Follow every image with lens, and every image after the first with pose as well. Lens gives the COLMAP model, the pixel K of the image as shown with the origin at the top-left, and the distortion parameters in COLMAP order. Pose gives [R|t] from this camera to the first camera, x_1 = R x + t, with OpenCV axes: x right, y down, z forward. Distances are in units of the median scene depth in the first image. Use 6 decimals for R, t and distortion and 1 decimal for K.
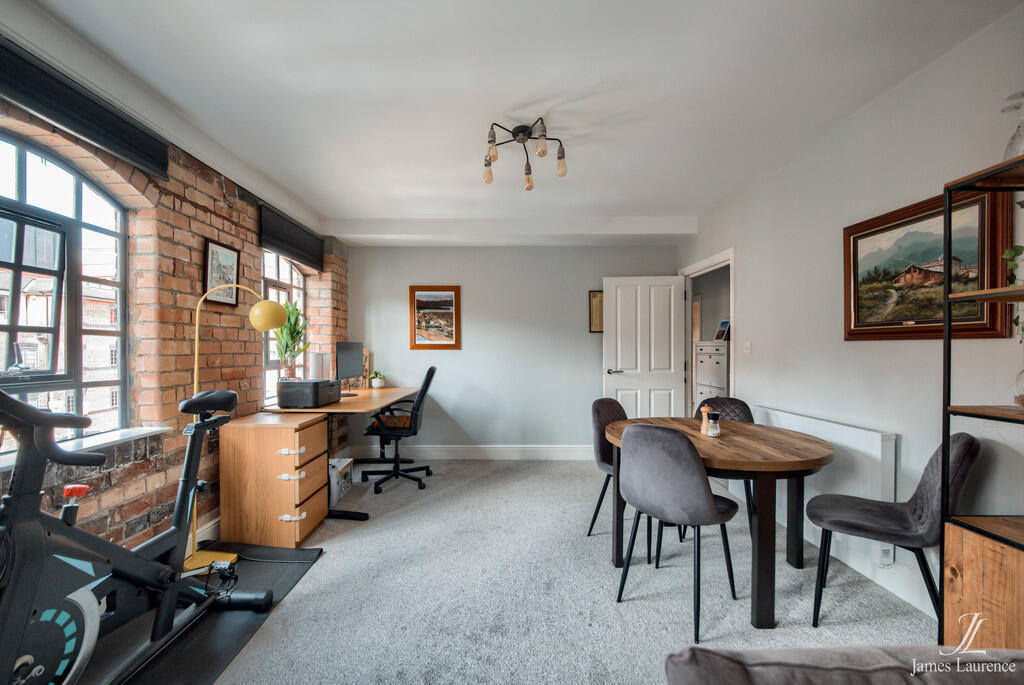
lens RADIAL K [[382.2, 0, 509.9], [0, 382.2, 349.4], [0, 0, 1]] dist [-0.000359, -0.000032]
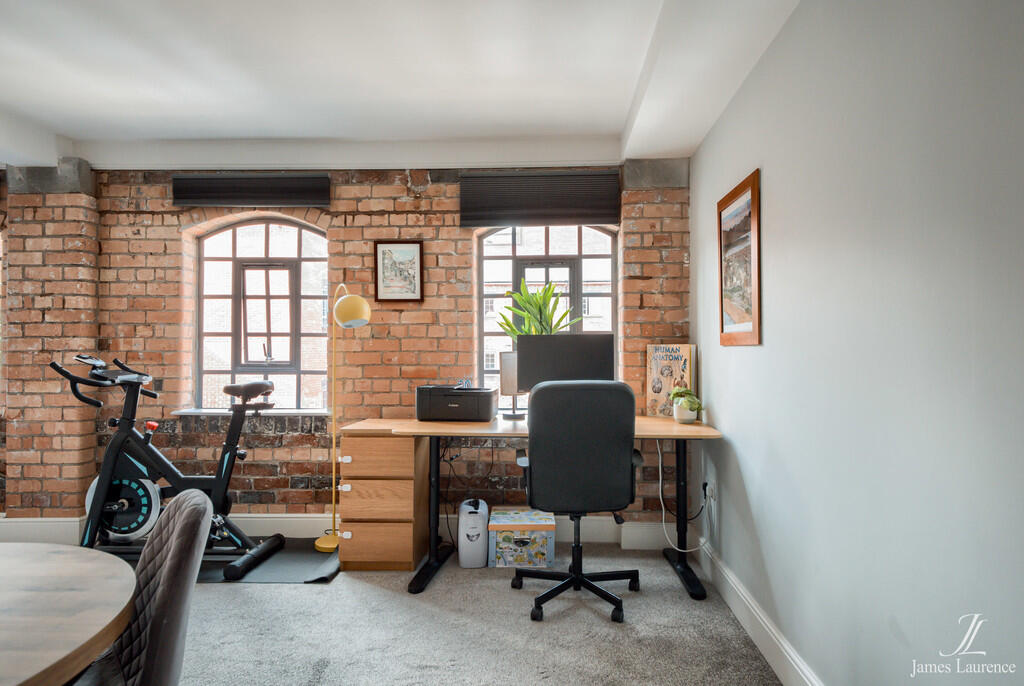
lens RADIAL K [[623.4, 0, 512.0], [0, 623.4, 343.0], [0, 0, 1]] dist [0.064161, -0.000845]
pose [[-0.066577, -0.017769, -0.997623, 1.042088], [-0.000815, 0.999842, -0.017754, 0.022730], [0.997781, -0.000369, -0.066581, 1.736713]]
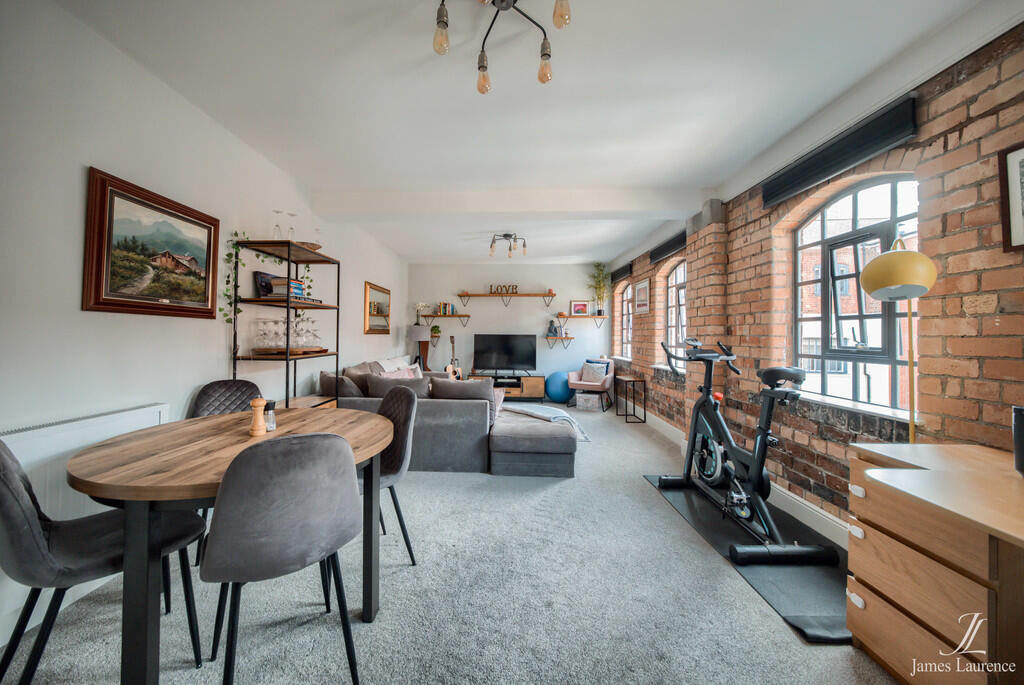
lens RADIAL K [[366.6, 0, 511.4], [0, 366.6, 331.2], [0, 0, 1]] dist [-0.001027, -0.000039]
pose [[-0.999825, -0.008392, 0.016691, 0.000833], [-0.008606, 0.999881, -0.012815, 0.022760], [-0.016581, -0.012956, -0.999779, 1.879979]]
